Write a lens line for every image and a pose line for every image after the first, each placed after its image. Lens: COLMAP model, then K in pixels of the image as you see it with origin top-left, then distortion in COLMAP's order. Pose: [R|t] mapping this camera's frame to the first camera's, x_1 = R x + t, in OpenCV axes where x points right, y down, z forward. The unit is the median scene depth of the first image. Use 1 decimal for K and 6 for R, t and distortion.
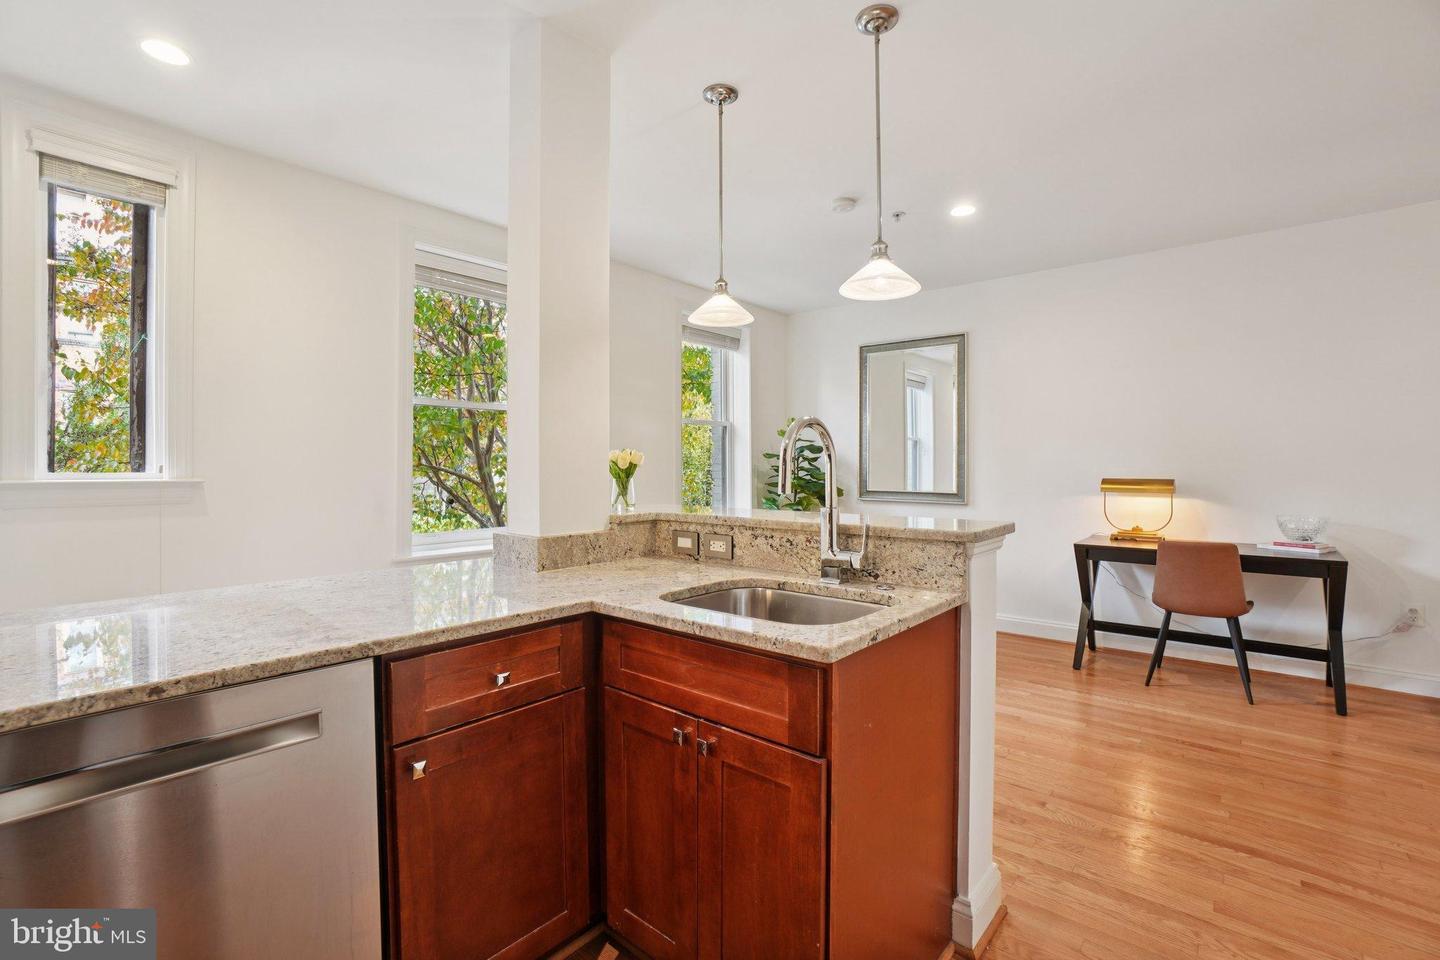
lens RADIAL K [[644.2, 0, 708.5], [0, 644.2, 467.2], [0, 0, 1]] dist [-0.048909, 0.014304]
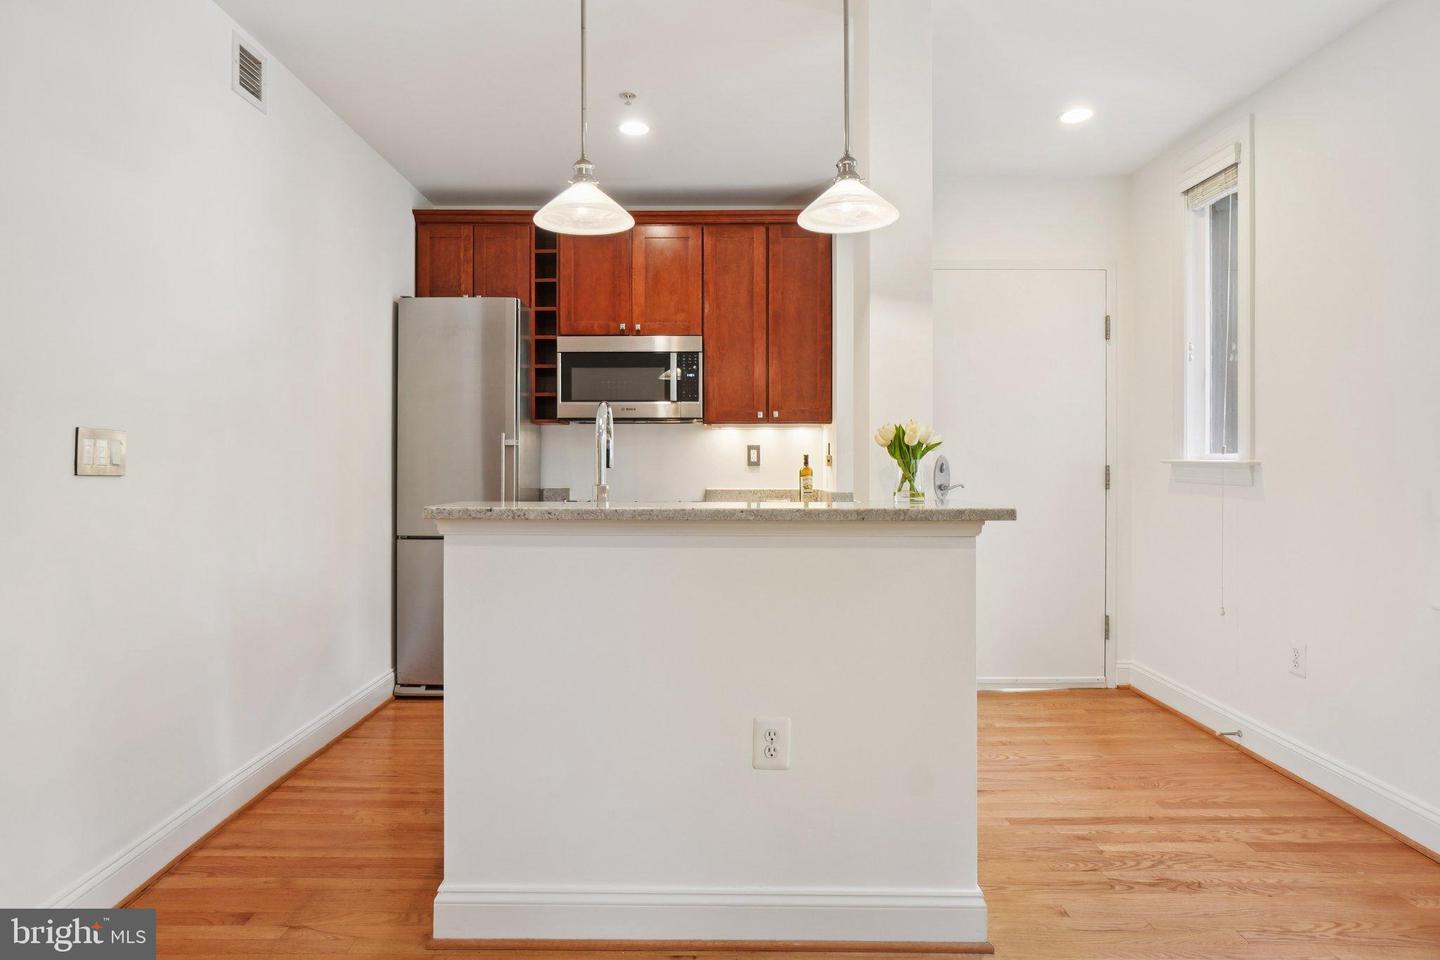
lens RADIAL K [[822.1, 0, 707.2], [0, 822.1, 457.4], [0, 0, 1]] dist [-0.023058, 0.015266]
pose [[-0.751916, 0.003989, -0.659247, 0.456448], [0.003072, 0.999992, 0.002547, 0.007684], [0.659252, -0.000110, -0.751922, 1.035425]]
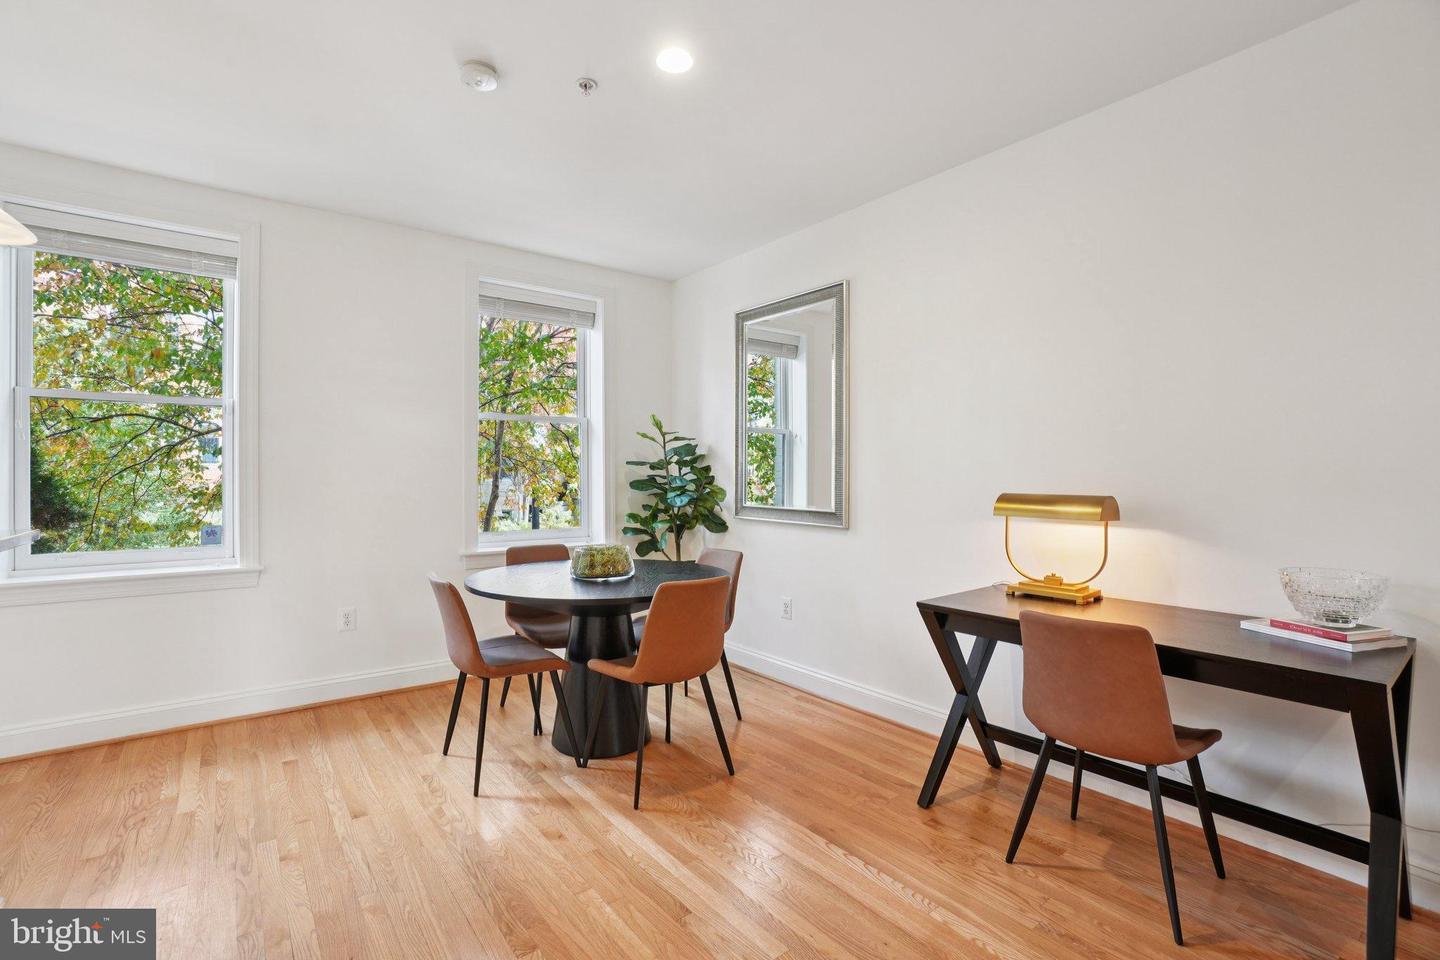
lens RADIAL K [[644.2, 0, 709.0], [0, 644.2, 476.1], [0, 0, 1]] dist [-0.048909, 0.014304]
pose [[0.978025, 0.002875, -0.208466, 0.558188], [-0.002394, 0.999994, 0.002558, 0.000299], [0.208473, -0.002002, 0.978026, 0.395723]]
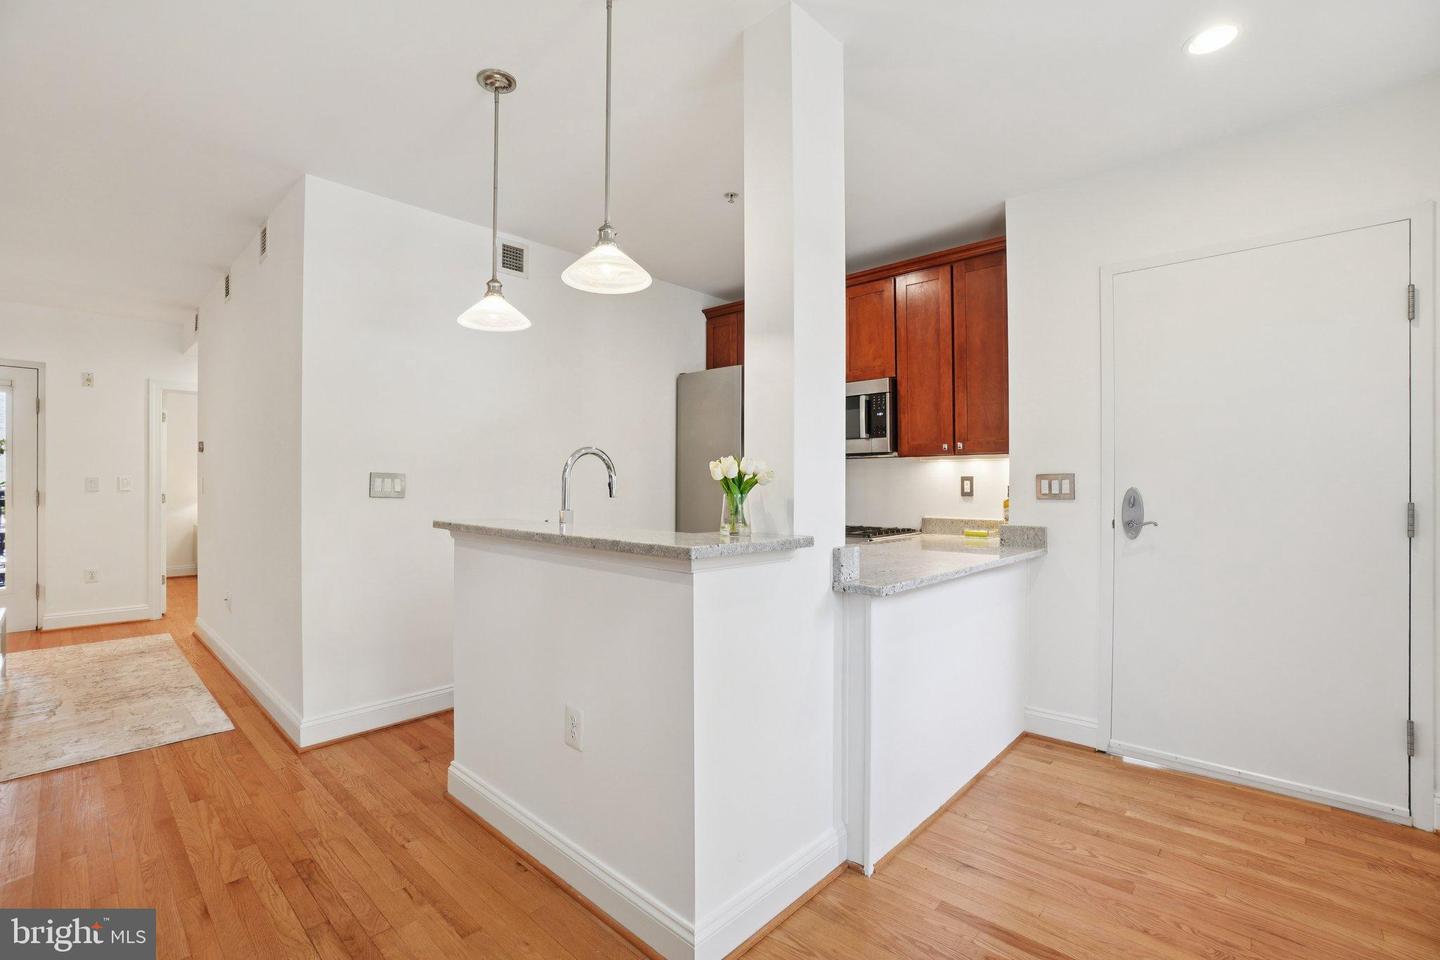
lens RADIAL K [[644.2, 0, 711.0], [0, 644.2, 483.8], [0, 0, 1]] dist [-0.048909, 0.014304]
pose [[-0.999329, 0.002067, 0.036579, -0.087952], [0.002053, 0.999998, -0.000426, 0.003642], [-0.036580, -0.000350, -0.999331, 1.170298]]
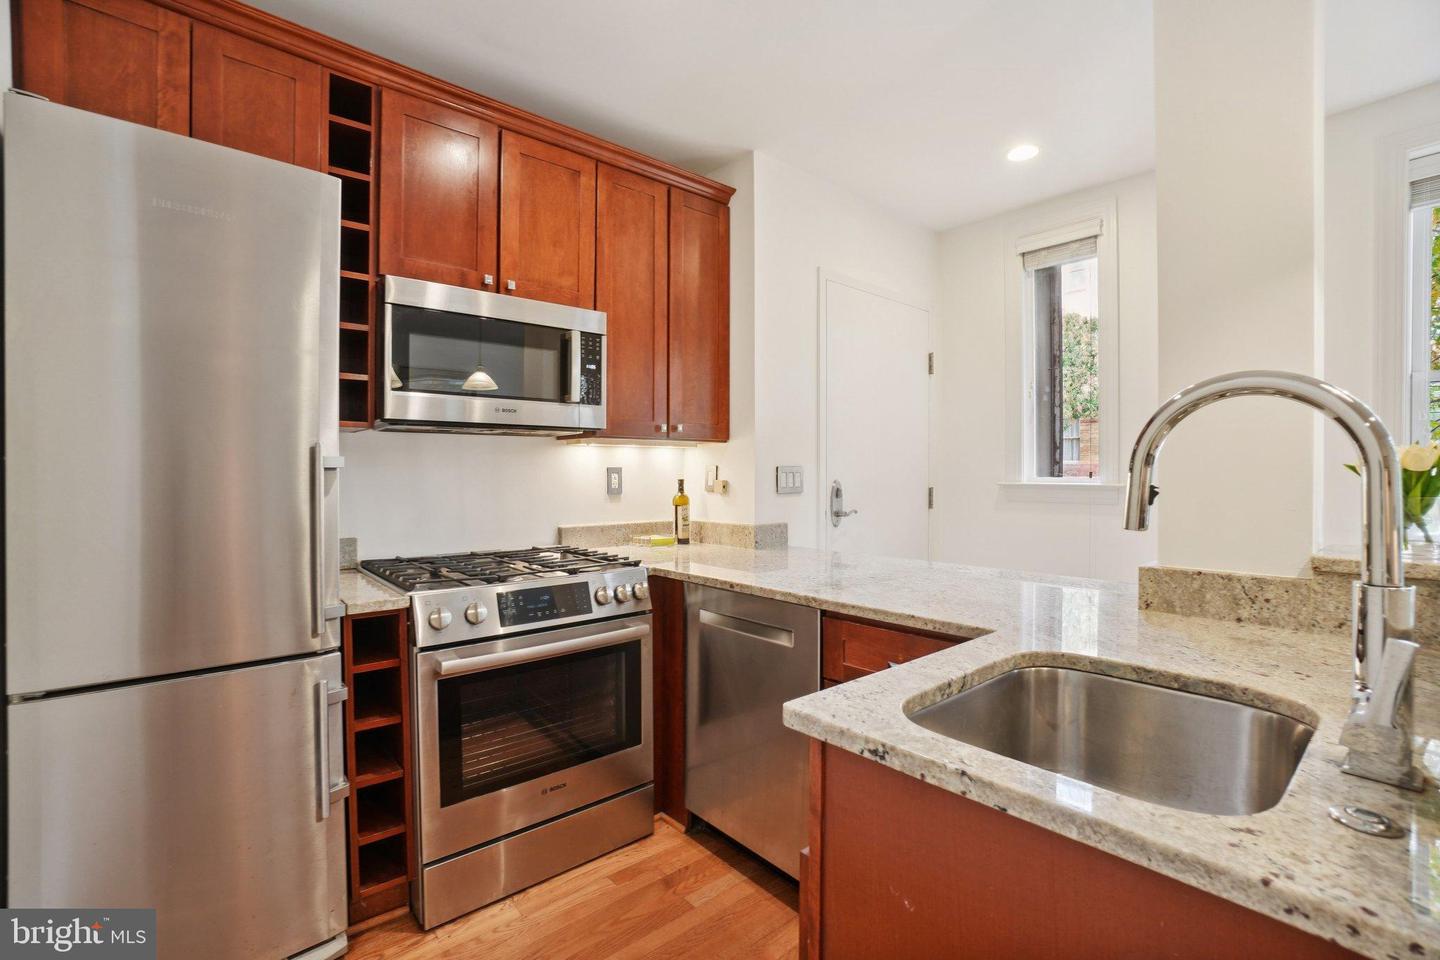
lens RADIAL K [[644.2, 0, 711.6], [0, 644.2, 474.4], [0, 0, 1]] dist [-0.048909, 0.014304]
pose [[-0.137541, 0.005713, -0.990480, 0.309712], [0.001928, 0.999983, 0.005500, -0.003868], [0.990494, -0.001153, -0.137549, 0.318065]]
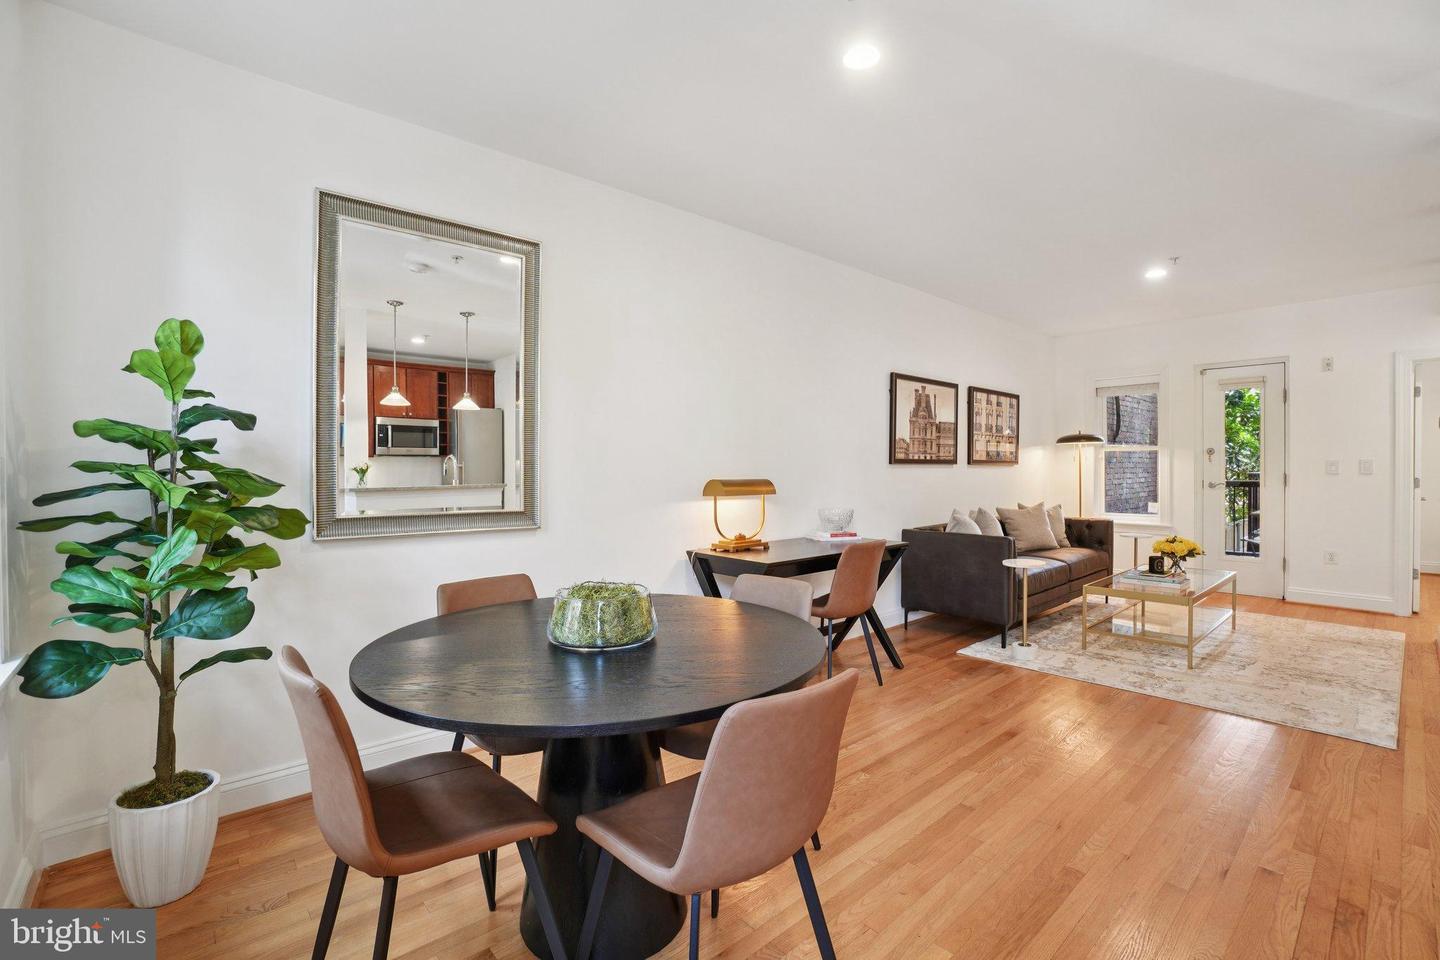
lens RADIAL K [[644.2, 0, 702.0], [0, 644.2, 485.0], [0, 0, 1]] dist [-0.048909, 0.014304]
pose [[0.141552, -0.025757, 0.989596, -0.241235], [0.002365, 0.999667, 0.025681, 0.001994], [-0.989928, -0.001295, 0.141566, 1.051431]]
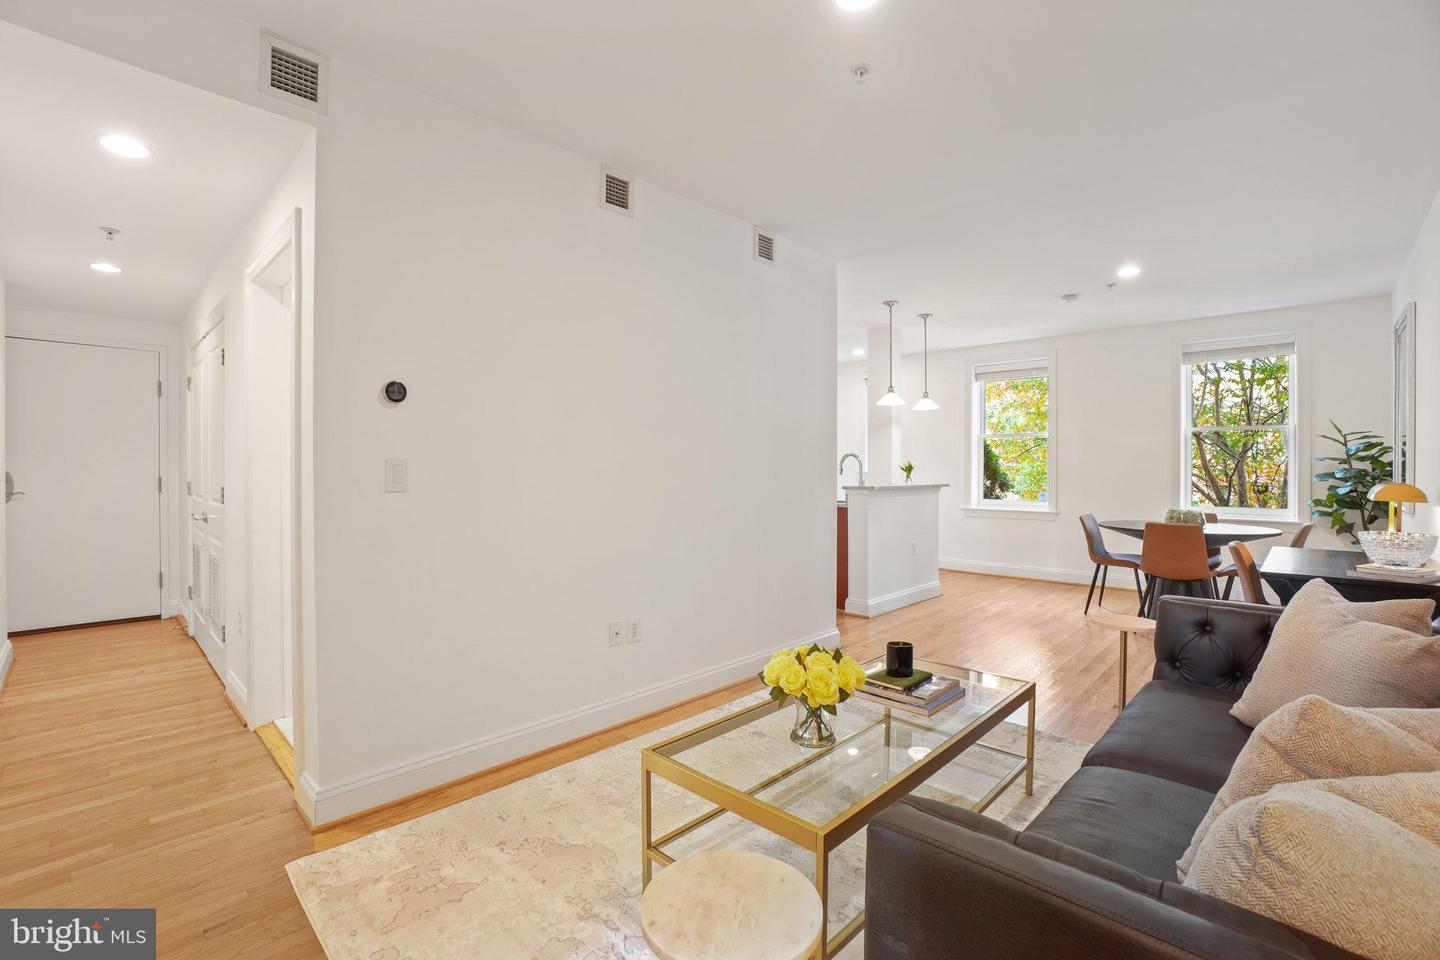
lens RADIAL K [[644.2, 0, 719.4], [0, 644.2, 469.7], [0, 0, 1]] dist [-0.048909, 0.014304]
pose [[-0.043091, 0.004876, -0.999059, 1.729207], [0.000602, 0.999988, 0.004854, -0.003090], [0.999071, -0.000392, -0.043093, 0.198929]]
